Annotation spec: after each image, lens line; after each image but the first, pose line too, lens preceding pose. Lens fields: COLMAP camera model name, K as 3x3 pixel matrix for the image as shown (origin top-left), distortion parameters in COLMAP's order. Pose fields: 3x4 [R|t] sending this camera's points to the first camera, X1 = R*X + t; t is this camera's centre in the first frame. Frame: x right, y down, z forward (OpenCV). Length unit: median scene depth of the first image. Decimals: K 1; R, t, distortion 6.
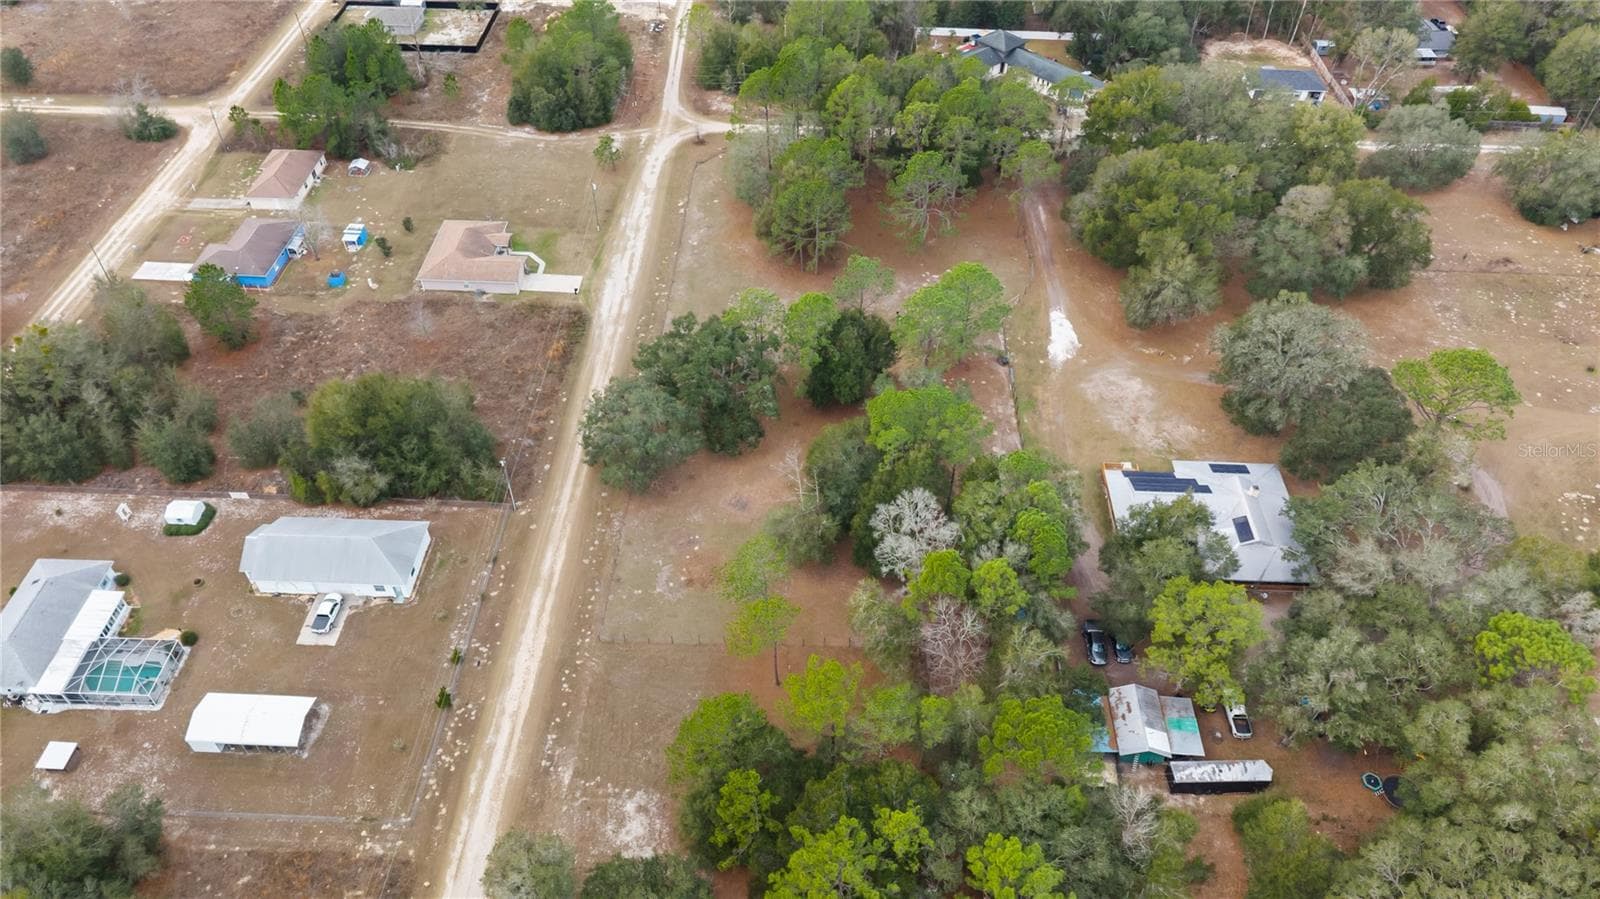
lens RADIAL K [[1068.1, 0, 807.1], [0, 1068.1, 444.1], [0, 0, 1]] dist [0.013654, 0.002071]
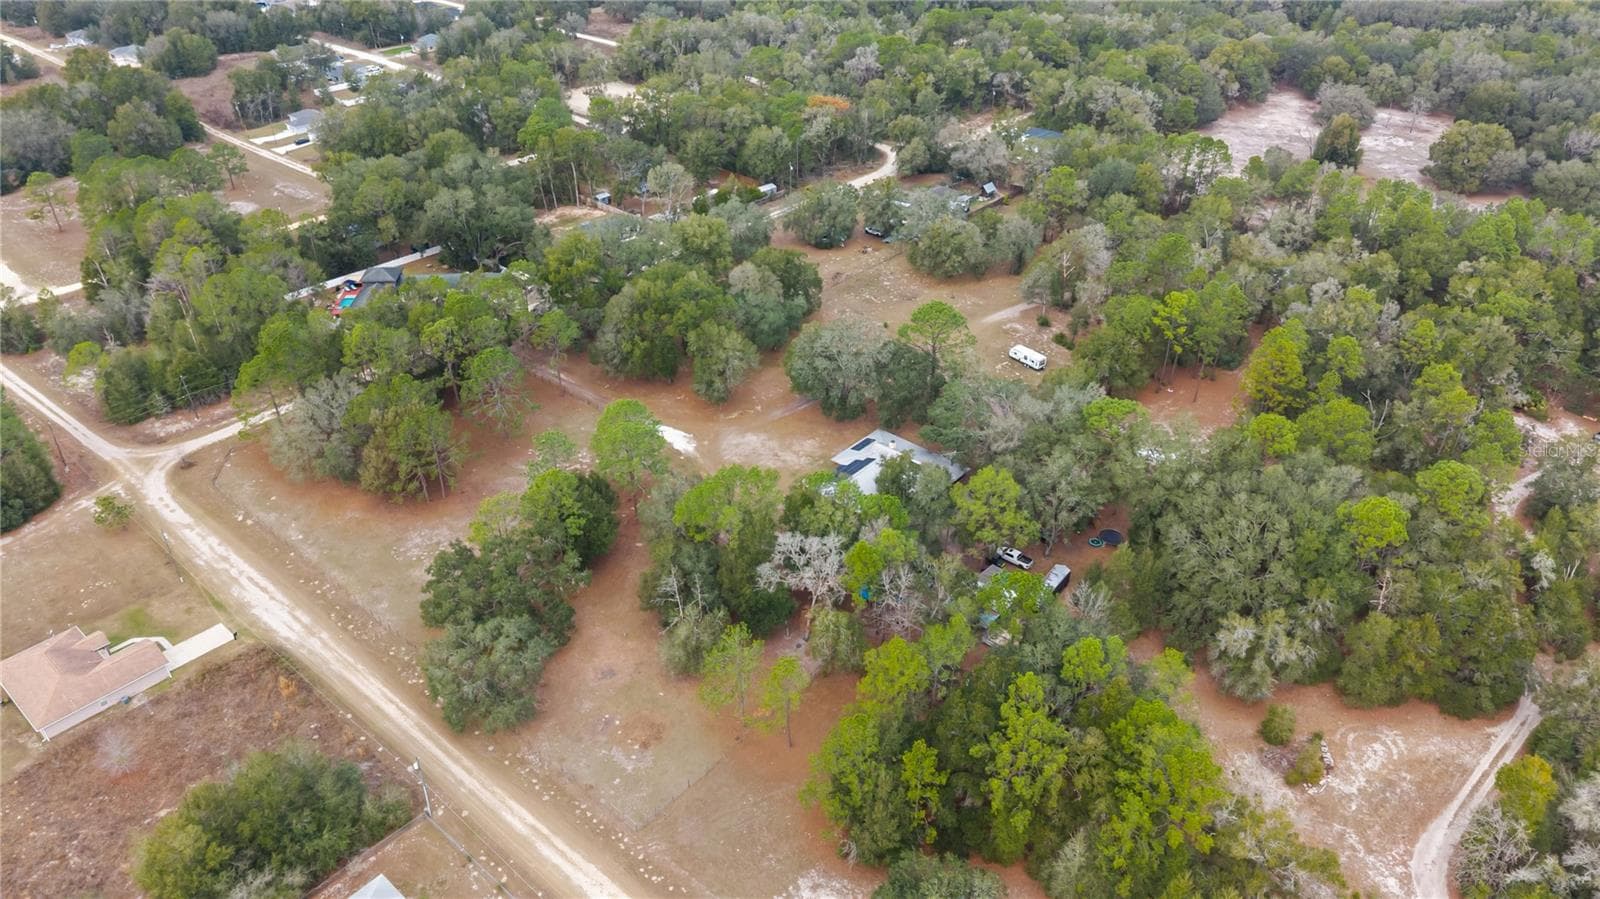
lens RADIAL K [[1071.6, 0, 800.0], [0, 1071.6, 449.5], [0, 0, 1]] dist [-0.001394, -0.002885]
pose [[0.625339, -0.429727, 0.651373, -0.443396], [0.548432, 0.835825, 0.024902, -0.040332], [-0.555135, 0.341661, 0.758349, 0.028218]]
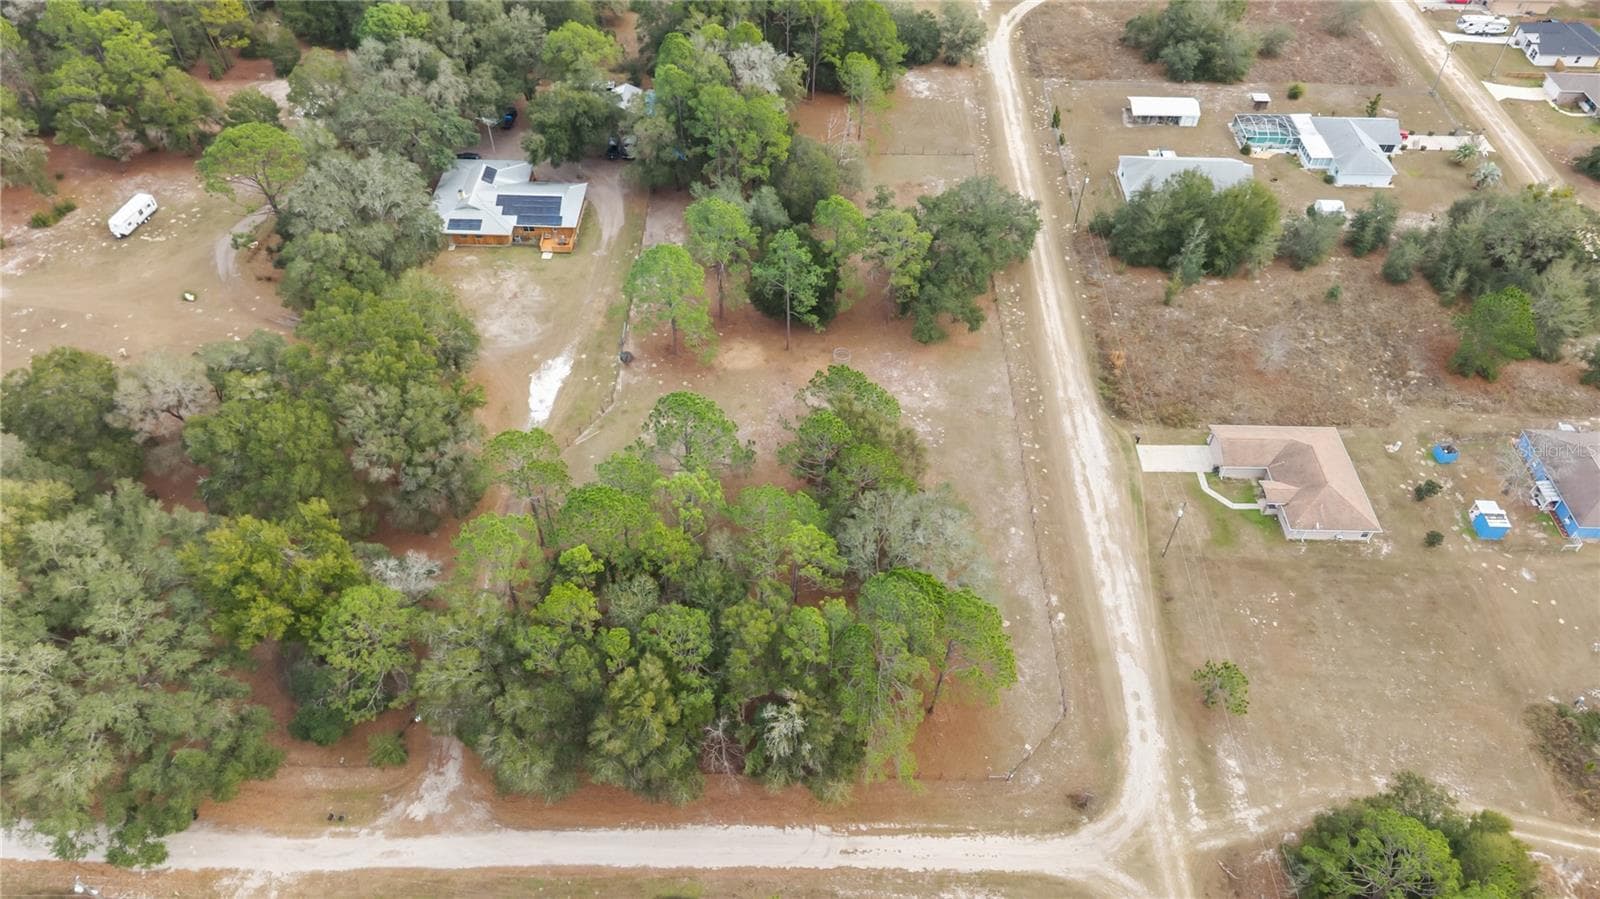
lens RADIAL K [[1068.1, 0, 807.1], [0, 1068.1, 444.1], [0, 0, 1]] dist [0.013654, 0.002071]
pose [[-0.999411, -0.009608, -0.032946, 0.057293], [-0.032639, -0.030539, 0.999001, -0.954810], [-0.010605, 0.999487, 0.030207, 1.006887]]
